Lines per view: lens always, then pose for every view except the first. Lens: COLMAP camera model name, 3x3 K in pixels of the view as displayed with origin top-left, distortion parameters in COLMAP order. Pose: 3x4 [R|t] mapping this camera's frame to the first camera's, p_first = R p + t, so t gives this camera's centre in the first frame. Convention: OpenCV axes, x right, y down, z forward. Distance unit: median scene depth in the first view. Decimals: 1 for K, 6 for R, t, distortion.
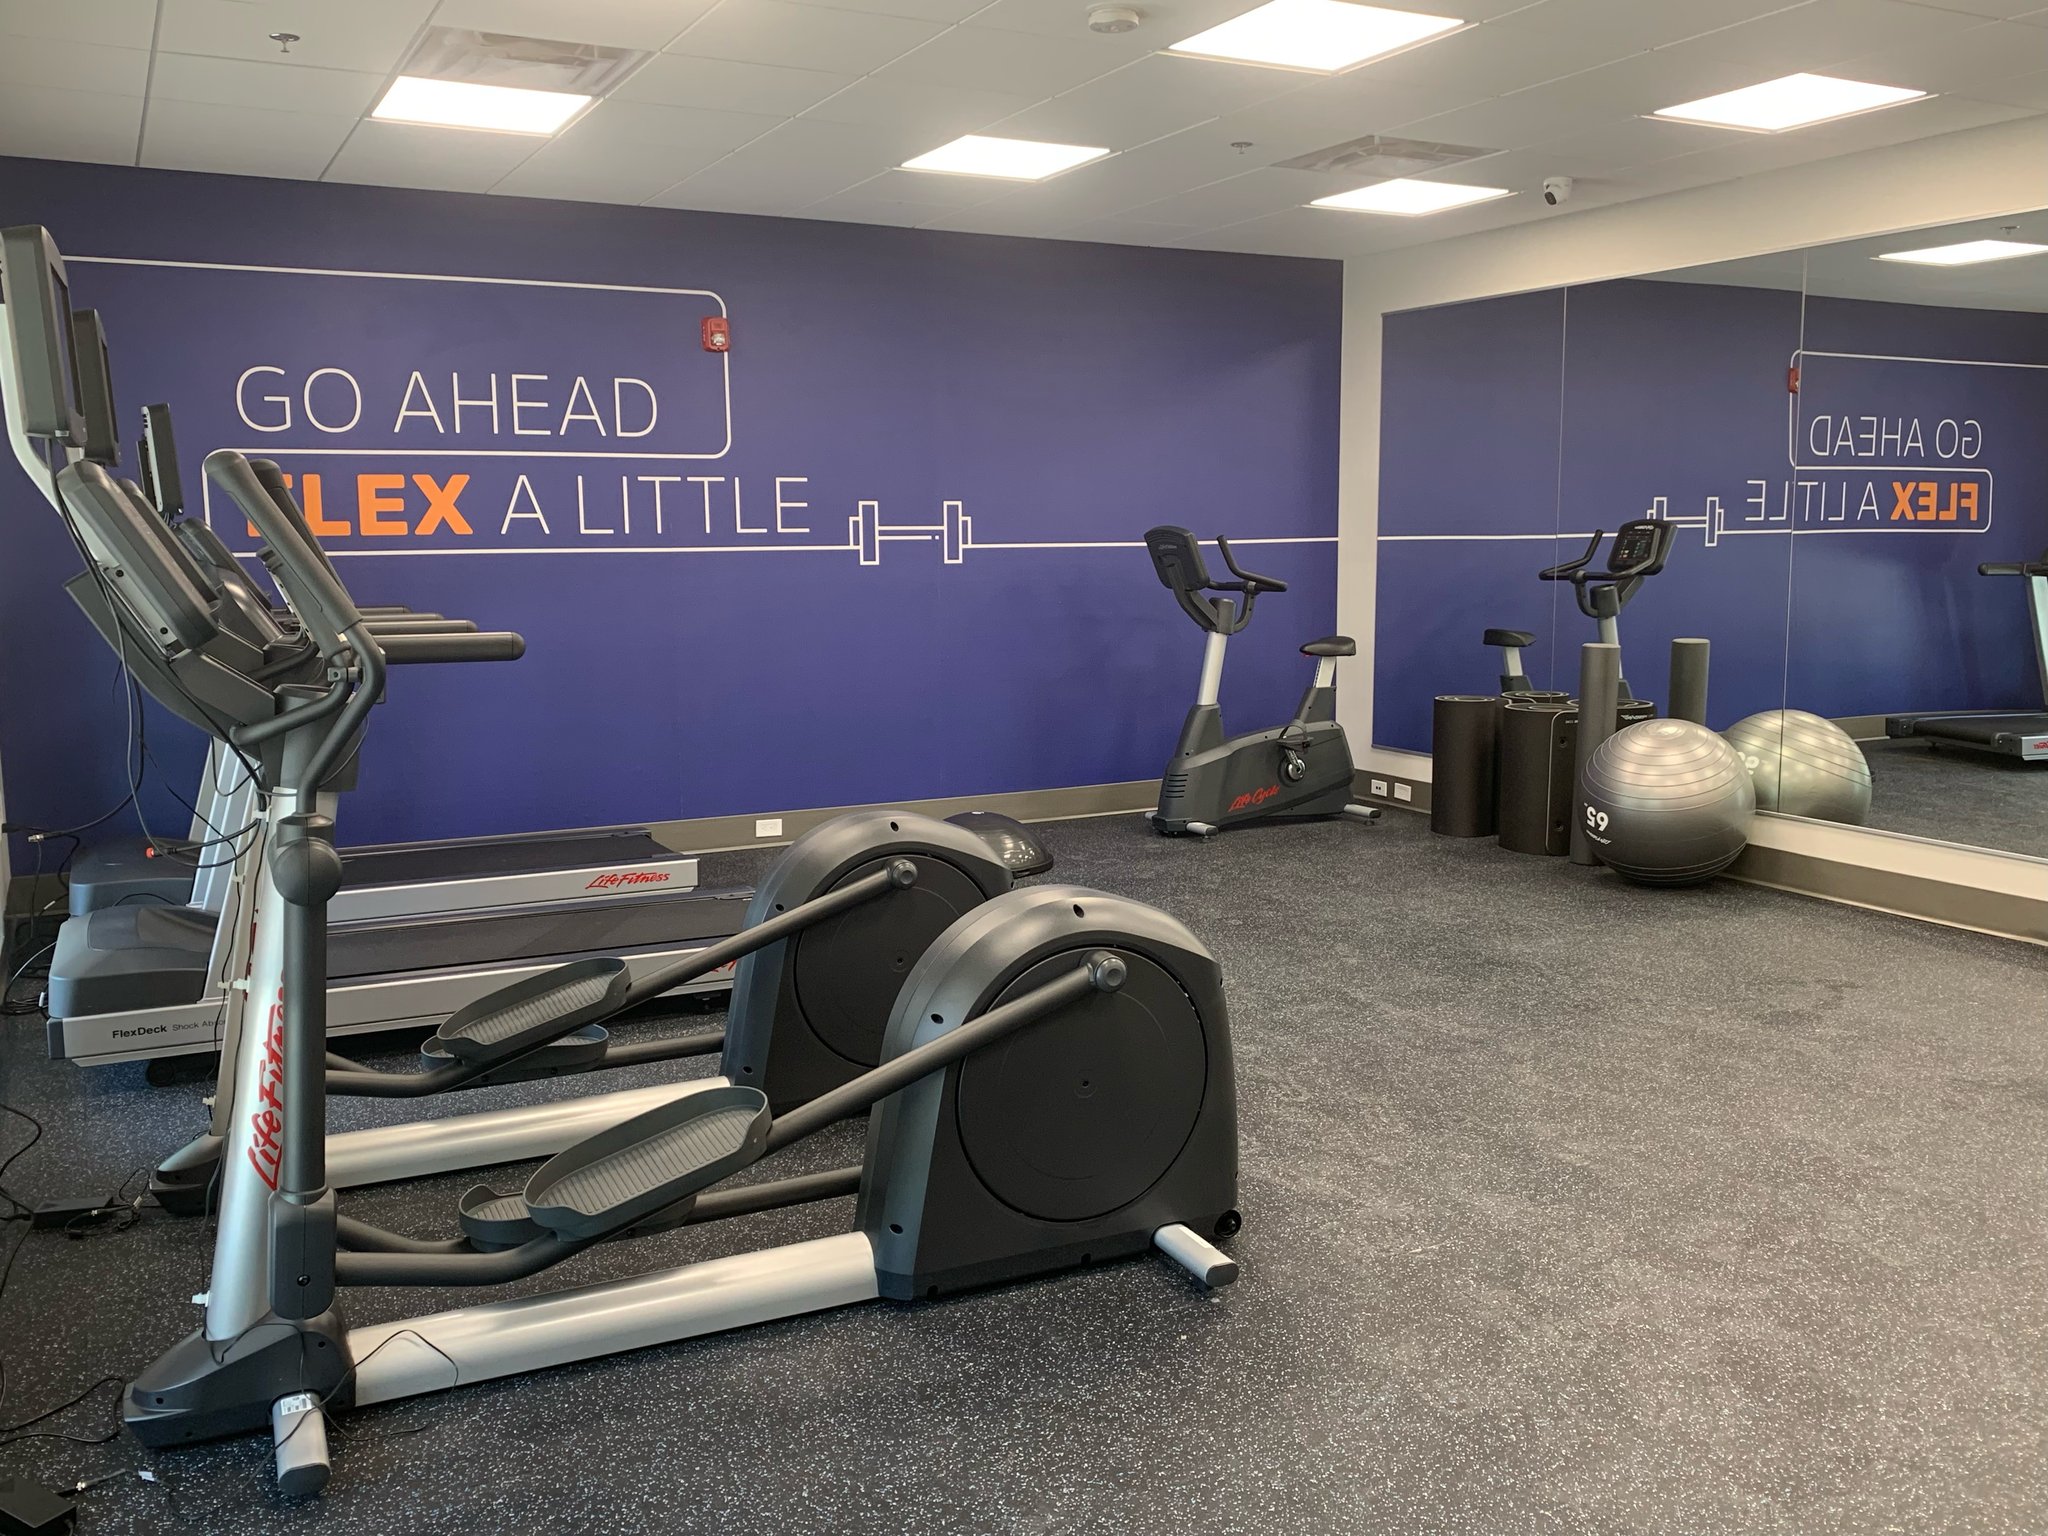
lens RADIAL K [[1736.5, 0, 1024.0], [0, 1736.5, 768.0], [0, 0, 1]] dist [0.055533, -0.119600]
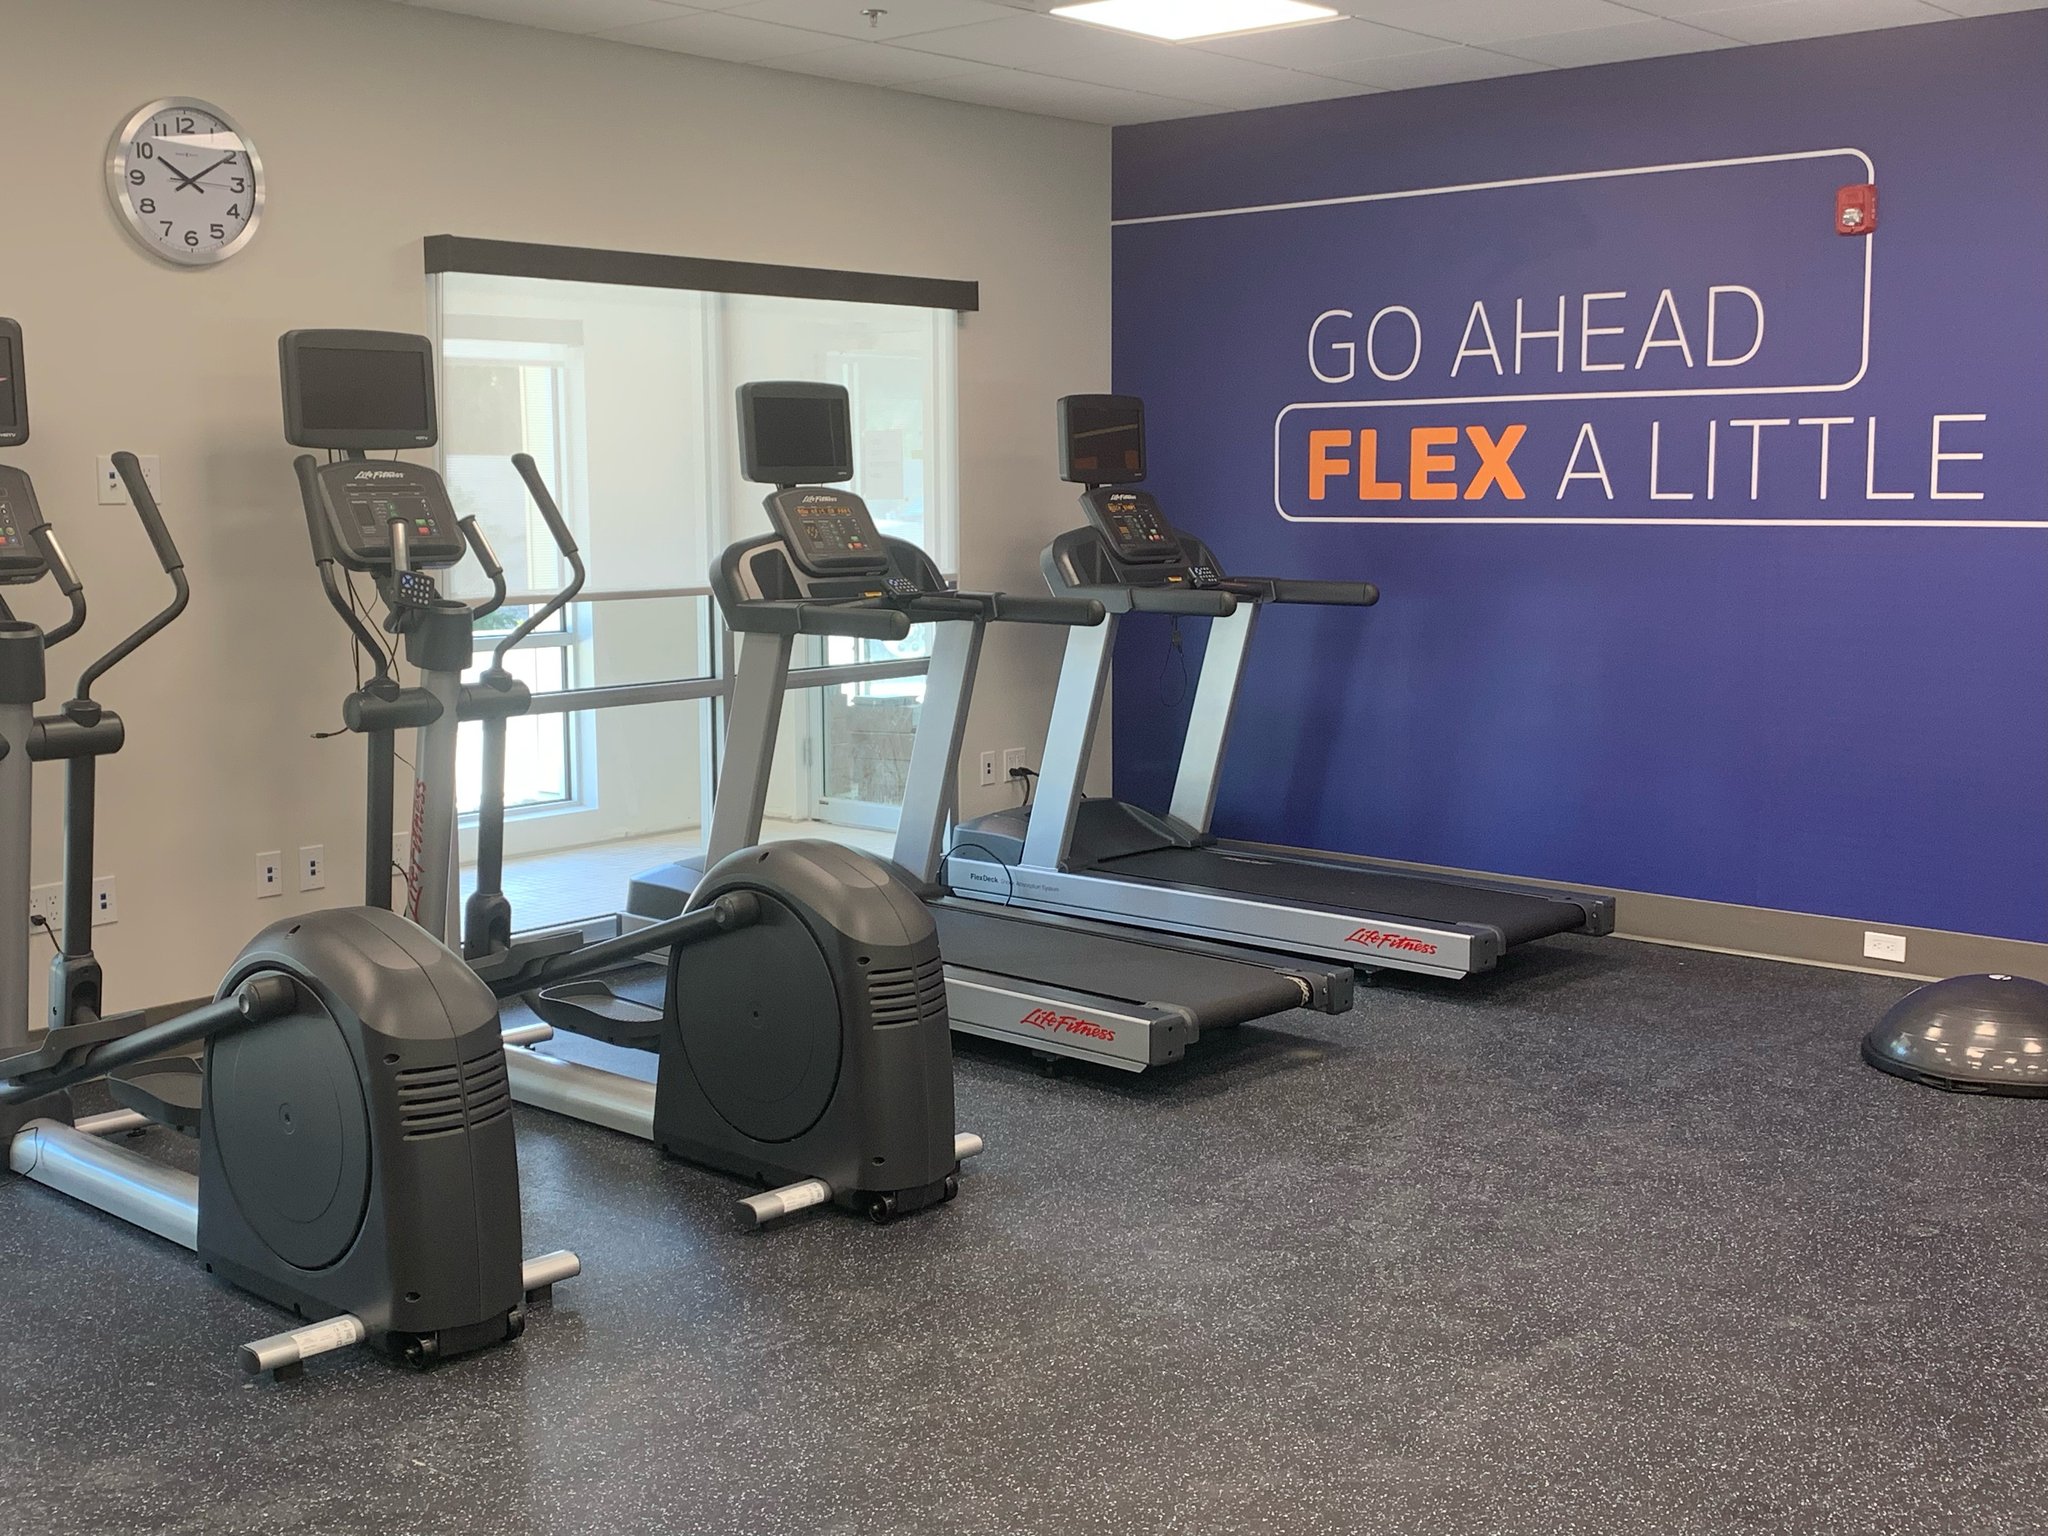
lens RADIAL K [[2289.0, 0, 1024.0], [0, 2289.0, 768.0], [0, 0, 1]] dist [-0.025603, 0.006351]
pose [[0.364118, 0.117510, -0.923910, 0.579357], [-0.125628, 0.989139, 0.076296, -0.063214], [0.922841, 0.088288, 0.374926, 0.407222]]
